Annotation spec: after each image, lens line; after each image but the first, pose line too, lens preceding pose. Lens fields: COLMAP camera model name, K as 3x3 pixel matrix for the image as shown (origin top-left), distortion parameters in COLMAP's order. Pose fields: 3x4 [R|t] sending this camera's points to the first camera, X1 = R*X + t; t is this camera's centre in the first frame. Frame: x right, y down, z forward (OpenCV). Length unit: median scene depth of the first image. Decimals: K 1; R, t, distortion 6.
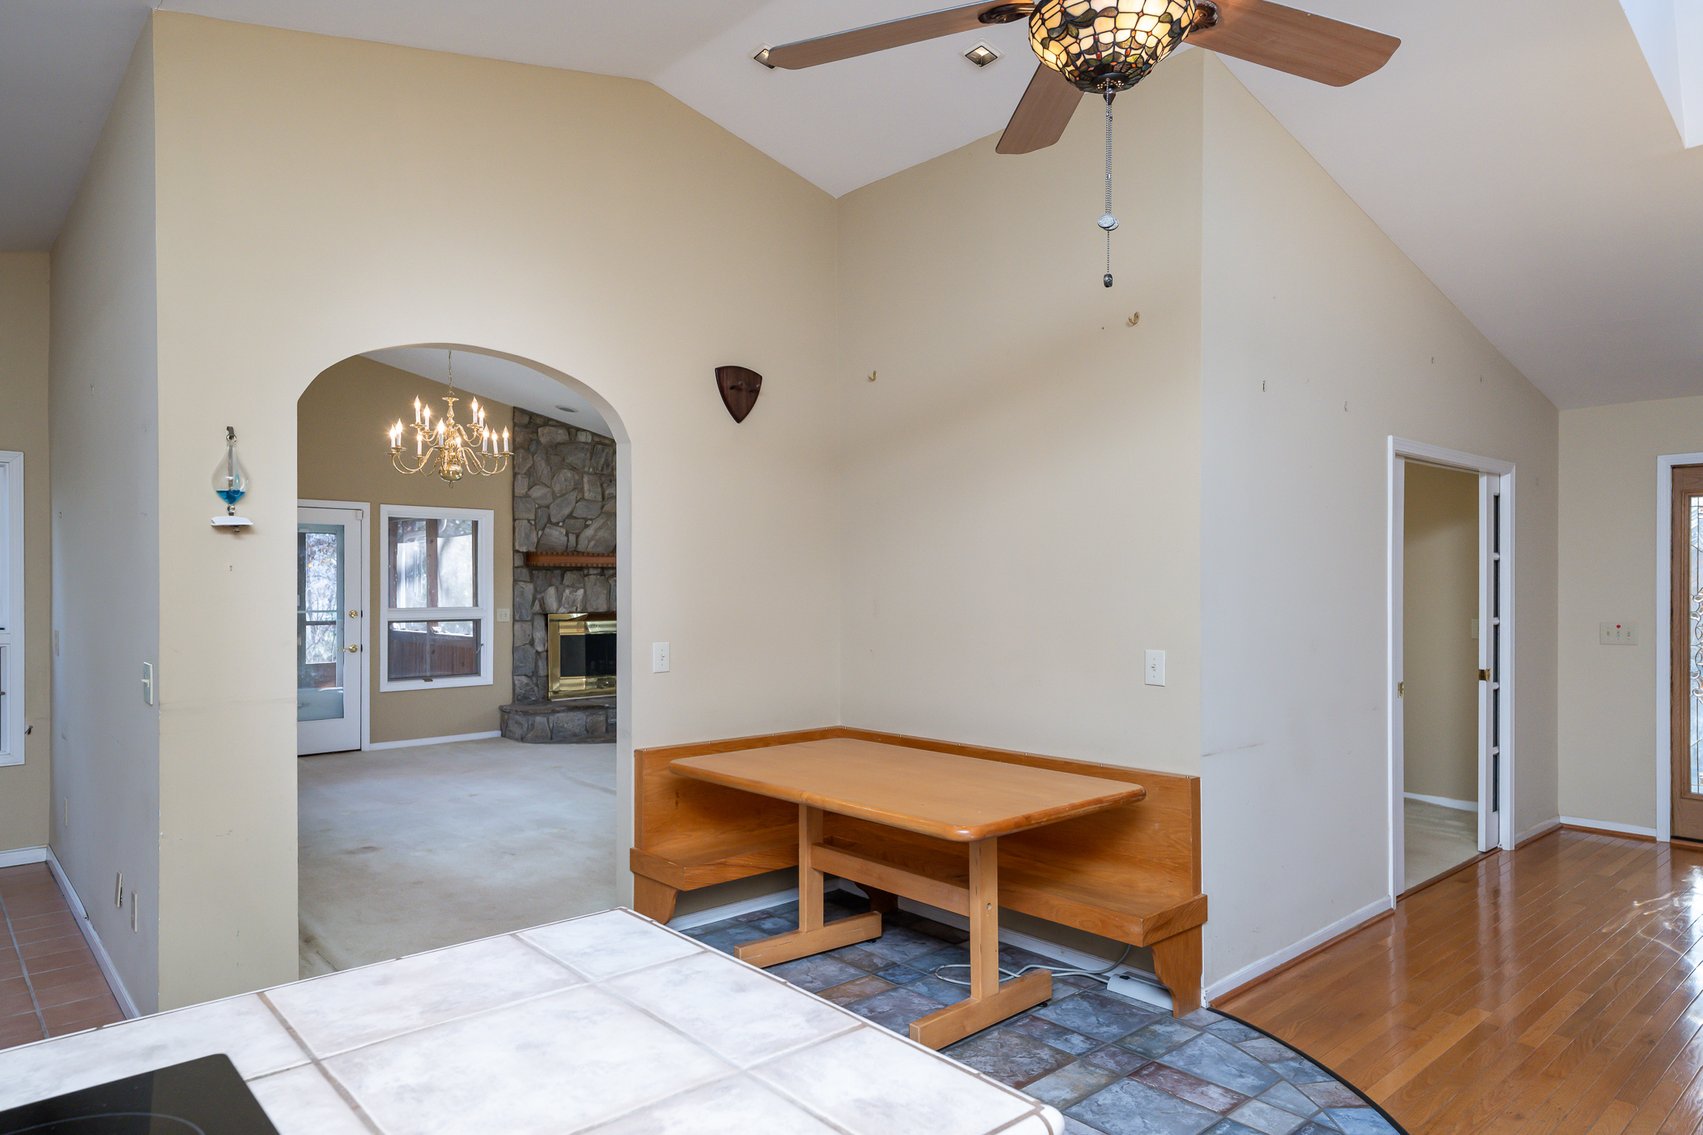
lens RADIAL K [[1062.8, 0, 816.7], [0, 1062.8, 585.9], [0, 0, 1]] dist [0.025550, -0.004130]
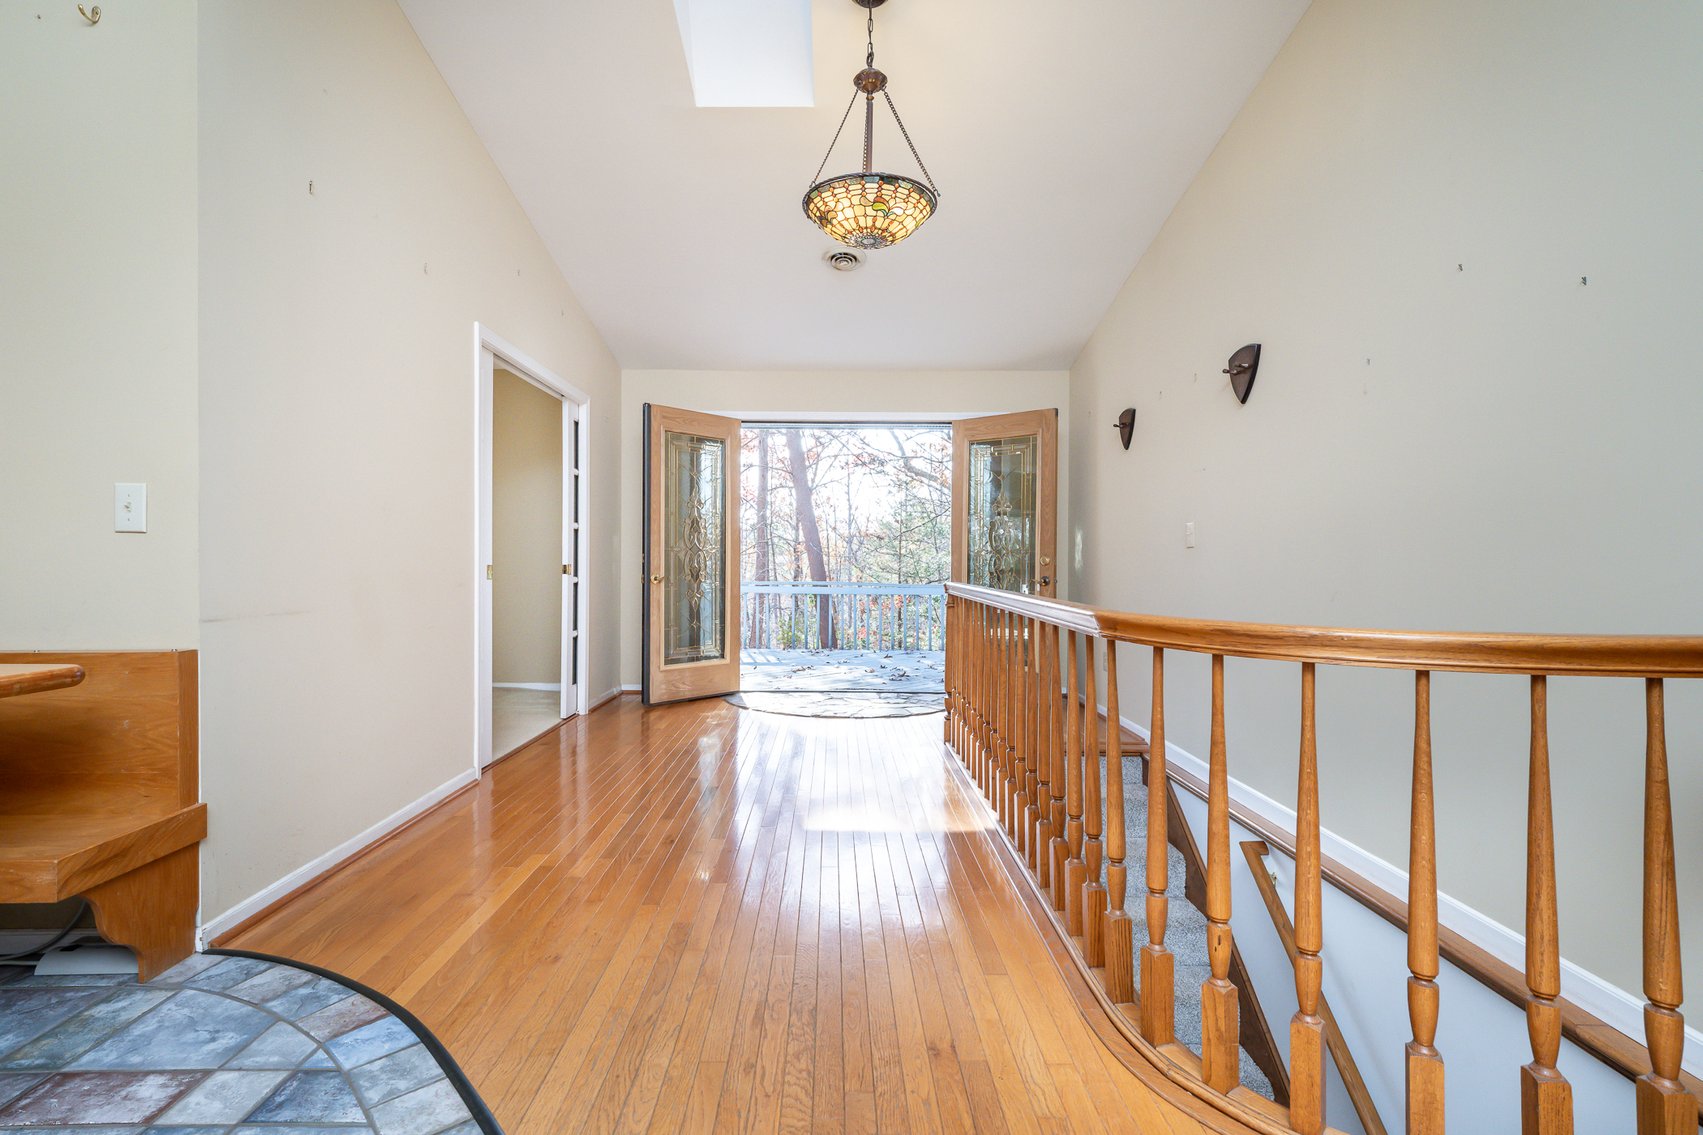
lens RADIAL K [[835.7, 0, 857.8], [0, 835.7, 565.8], [0, 0, 1]] dist [0.002820, 0.000259]
pose [[0.647000, -0.004978, 0.762473, 0.247739], [-0.003764, 0.999946, 0.009723, 0.132526], [-0.762480, -0.009160, 0.646947, 0.309633]]
